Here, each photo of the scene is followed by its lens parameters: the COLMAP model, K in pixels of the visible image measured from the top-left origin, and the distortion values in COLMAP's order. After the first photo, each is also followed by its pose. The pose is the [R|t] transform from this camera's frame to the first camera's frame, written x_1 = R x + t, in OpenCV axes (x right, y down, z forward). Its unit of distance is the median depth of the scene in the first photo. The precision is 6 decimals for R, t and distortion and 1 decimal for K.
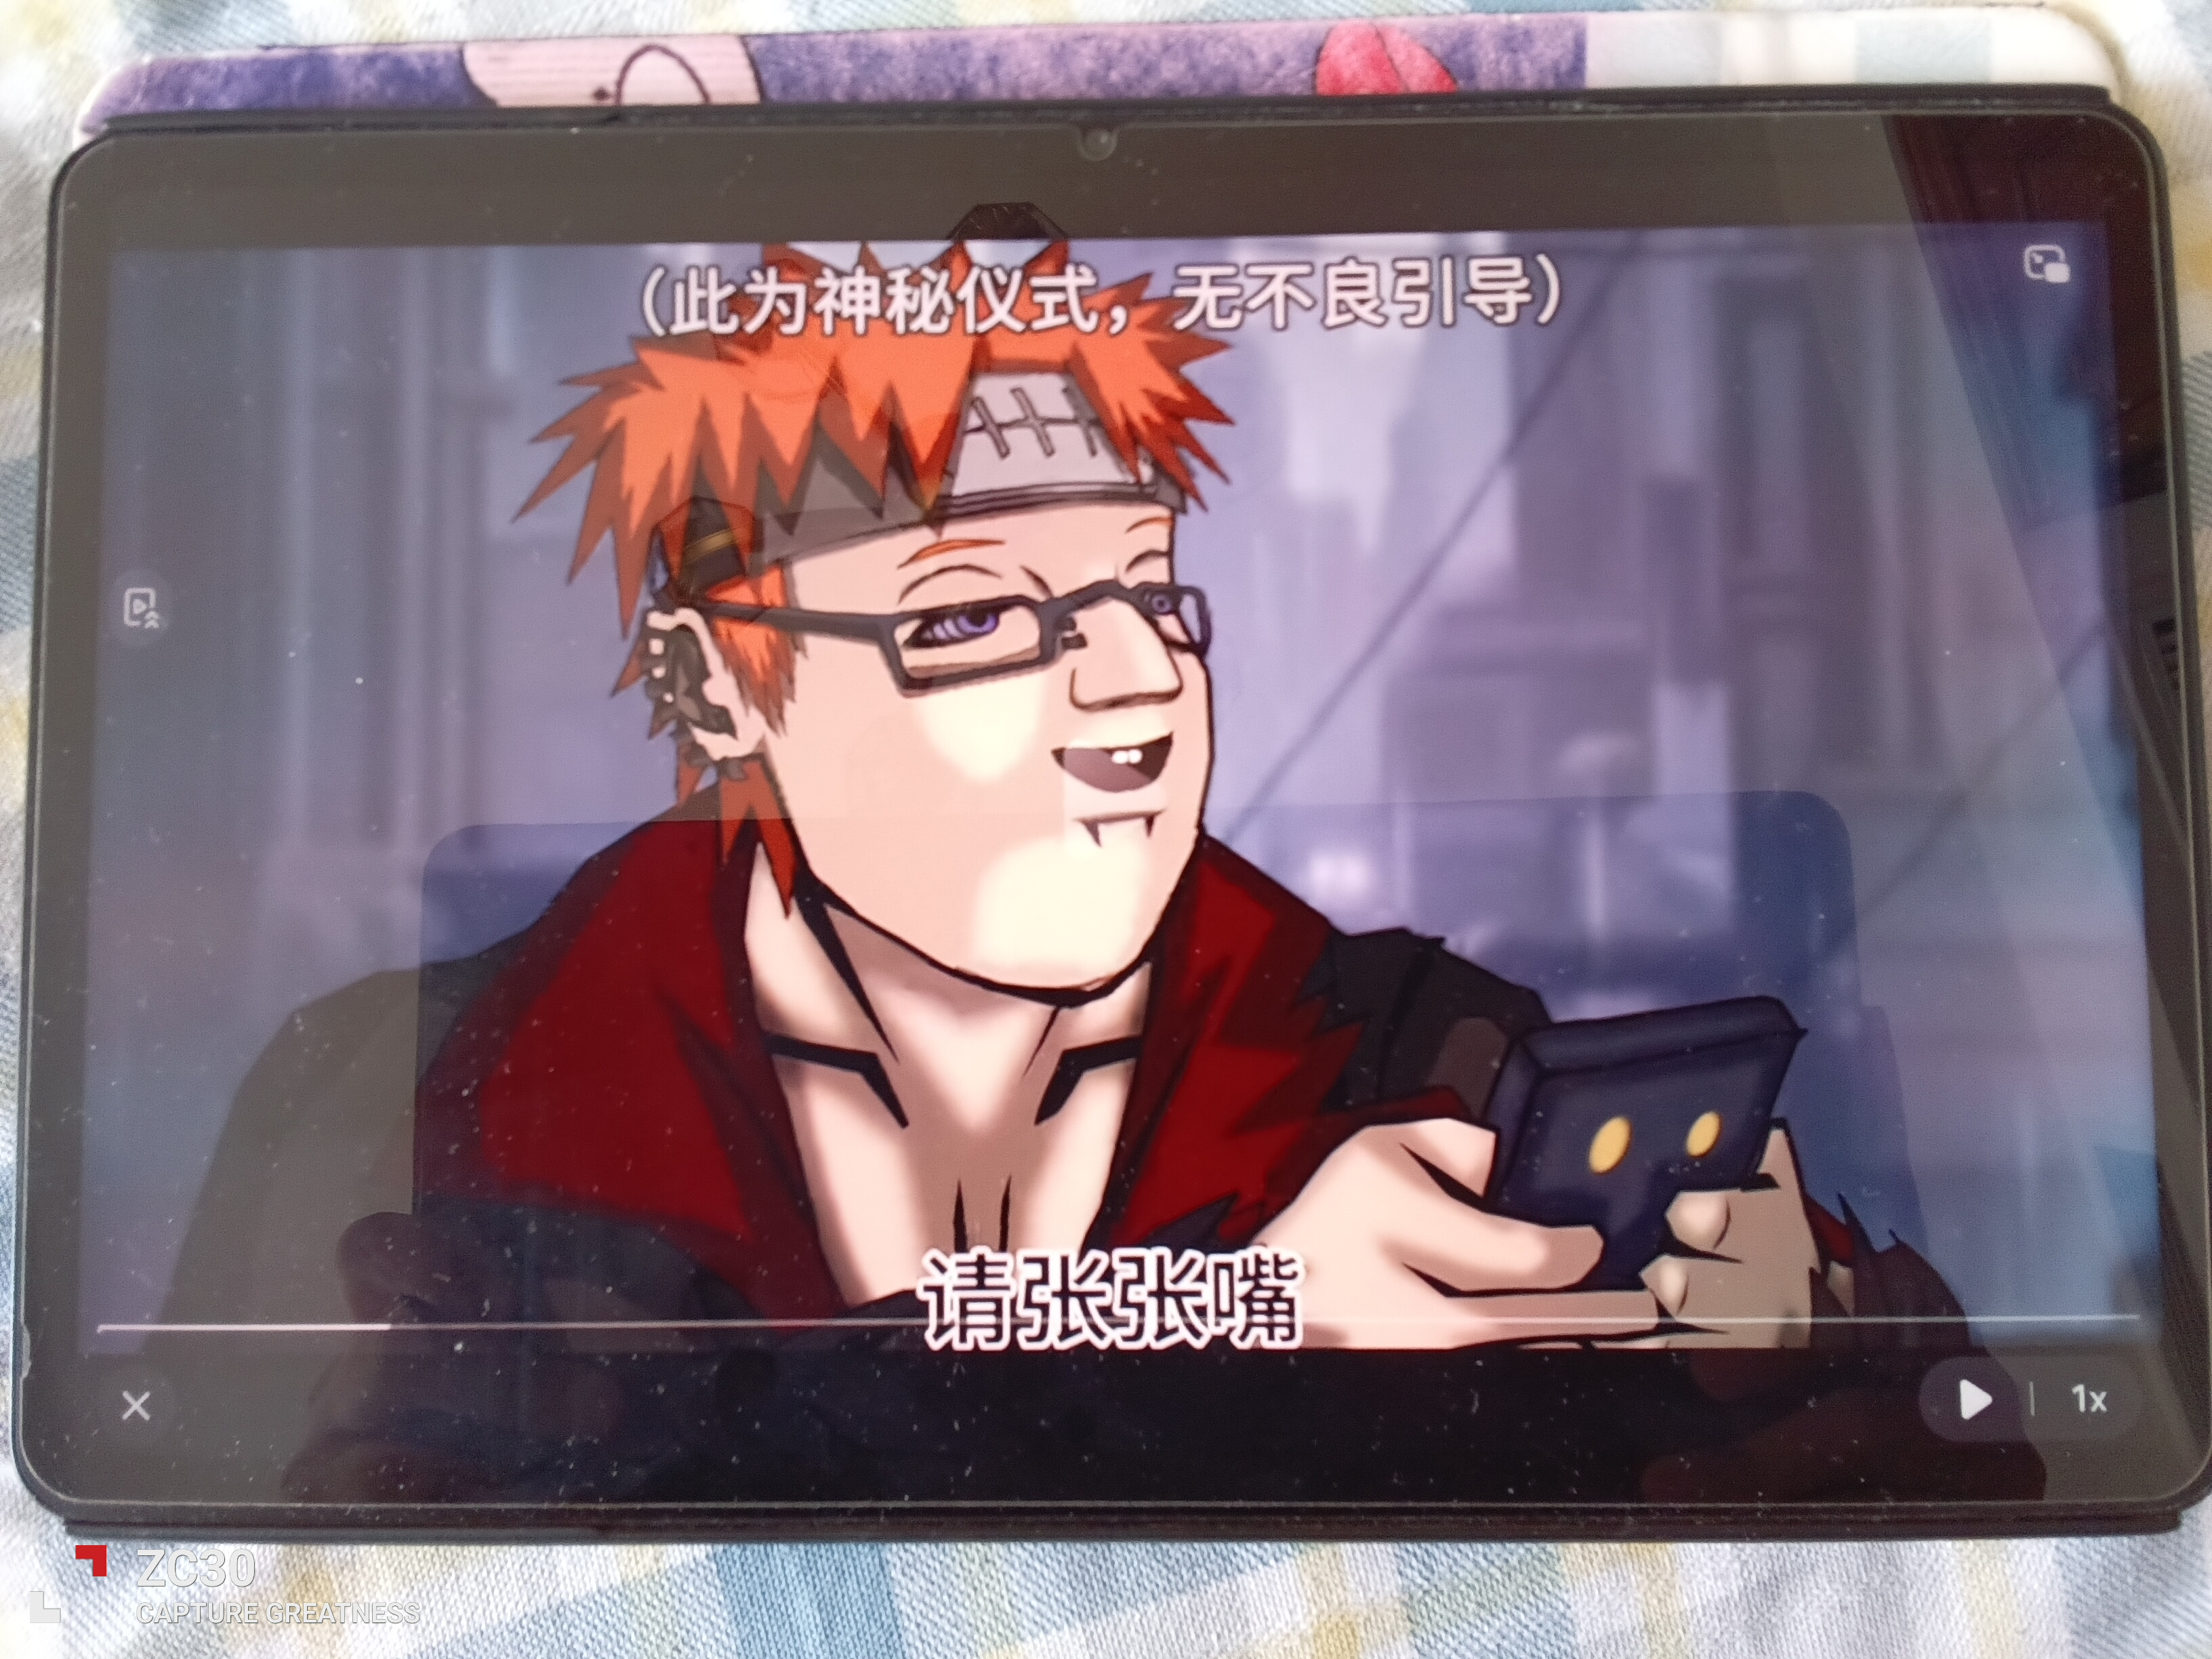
lens RADIAL K [[1921.9, 0, 1090.9], [0, 1921.9, 825.4], [0, 0, 1]] dist [0.072123, -0.161890]
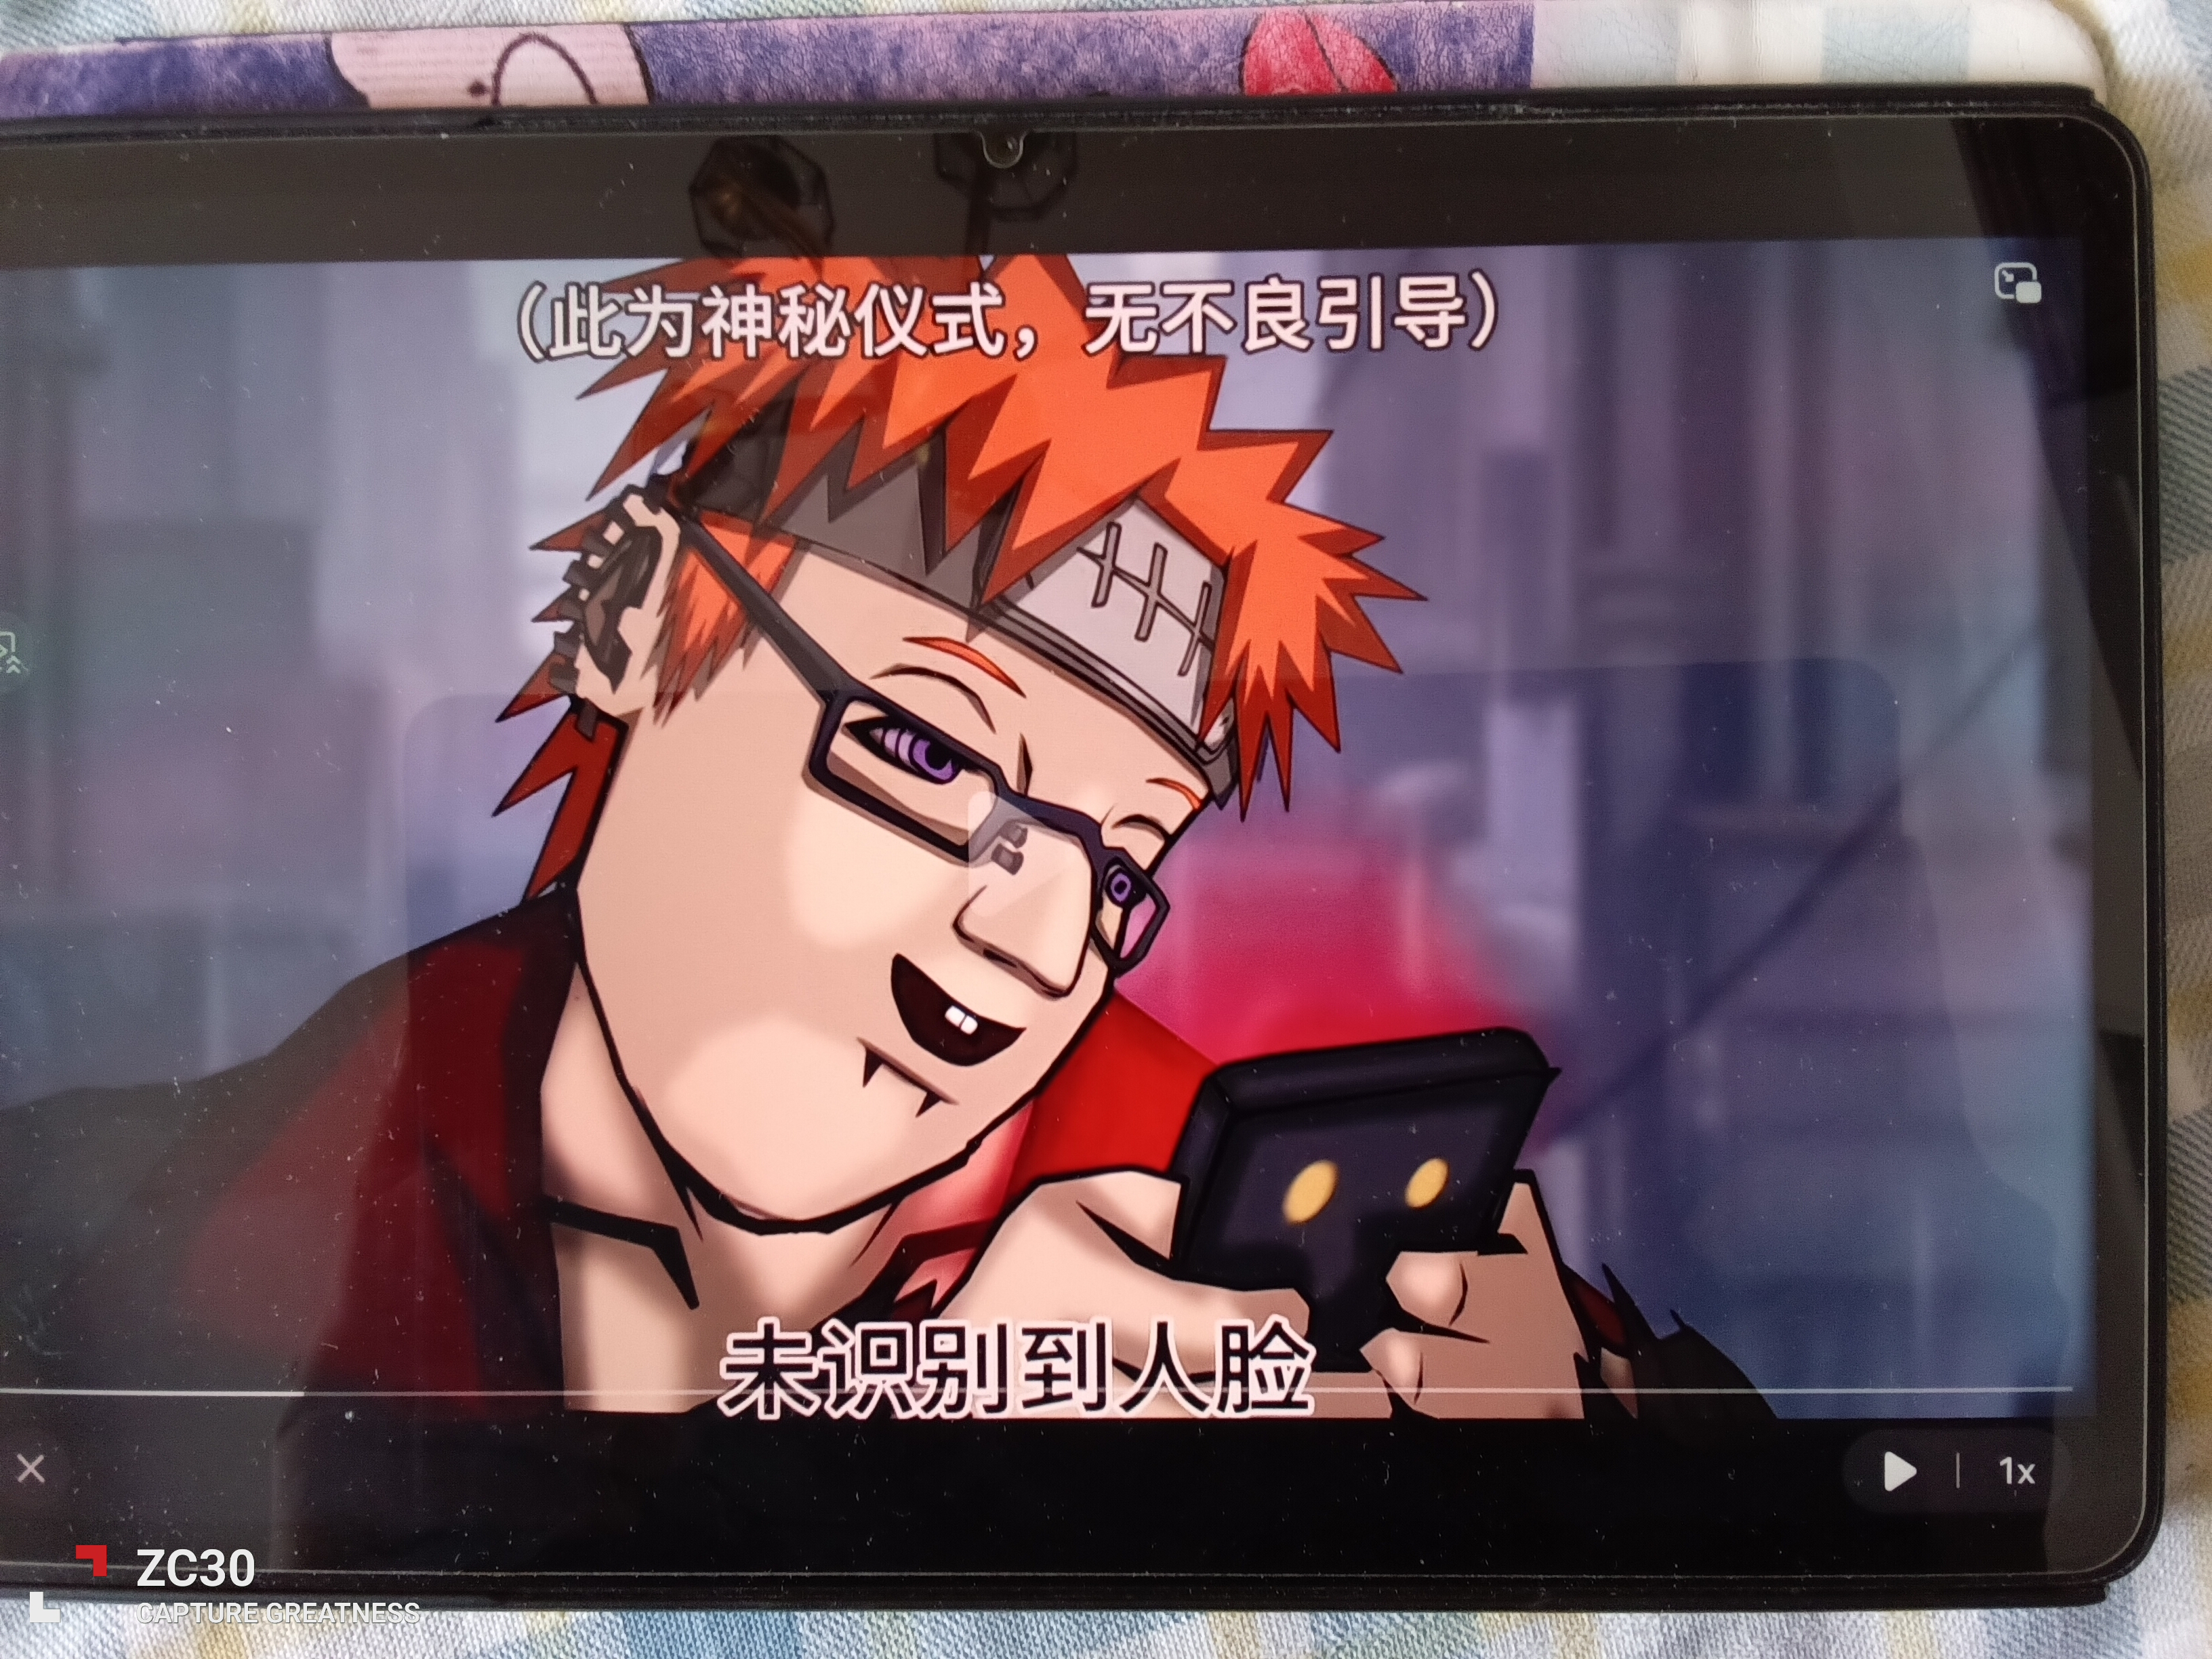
lens RADIAL K [[1921.9, 0, 1080.0], [0, 1921.9, 856.6], [0, 0, 1]] dist [0.072123, -0.161890]
pose [[0.999981, 0.002392, -0.005624, 0.044324], [-0.001947, 0.996961, 0.077884, -0.081882], [0.005793, -0.077871, 0.996947, 0.041099]]
